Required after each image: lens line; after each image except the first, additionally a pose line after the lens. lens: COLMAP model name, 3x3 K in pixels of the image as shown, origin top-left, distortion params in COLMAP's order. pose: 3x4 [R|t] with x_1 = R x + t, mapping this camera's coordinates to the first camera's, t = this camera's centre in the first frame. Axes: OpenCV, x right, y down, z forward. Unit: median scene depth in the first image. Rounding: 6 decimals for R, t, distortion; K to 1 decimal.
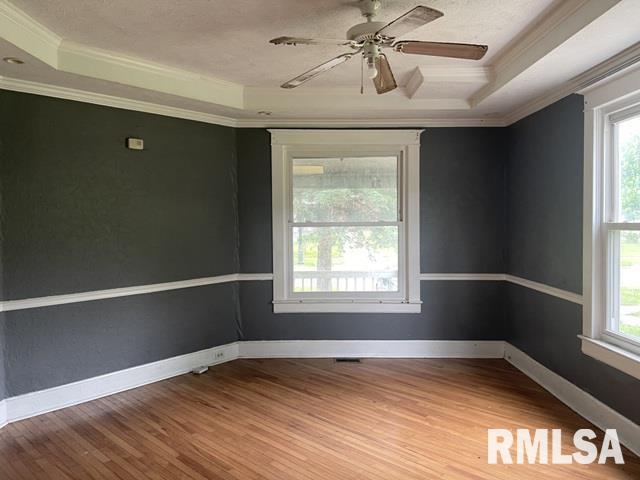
lens RADIAL K [[482.9, 0, 320.0], [0, 482.9, 240.0], [0, 0, 1]] dist [0.034775, -0.005848]
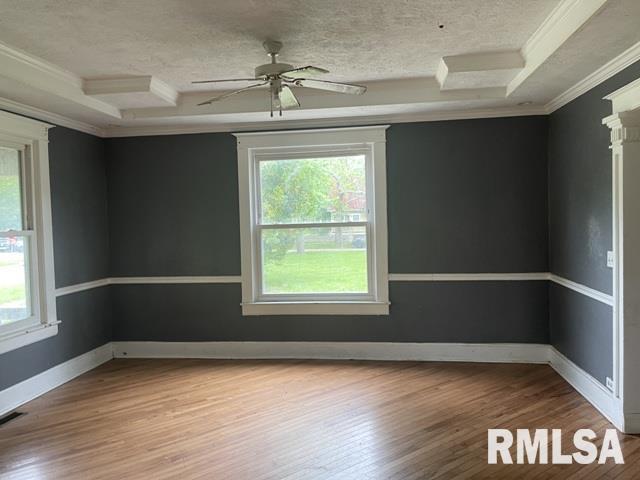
lens RADIAL K [[482.9, 0, 320.0], [0, 482.9, 240.0], [0, 0, 1]] dist [0.034775, -0.005848]
pose [[0.136916, -0.046404, 0.989495, -0.742309], [0.062911, 0.997293, 0.038064, -0.028200], [-0.988583, 0.057038, 0.139464, 0.497170]]
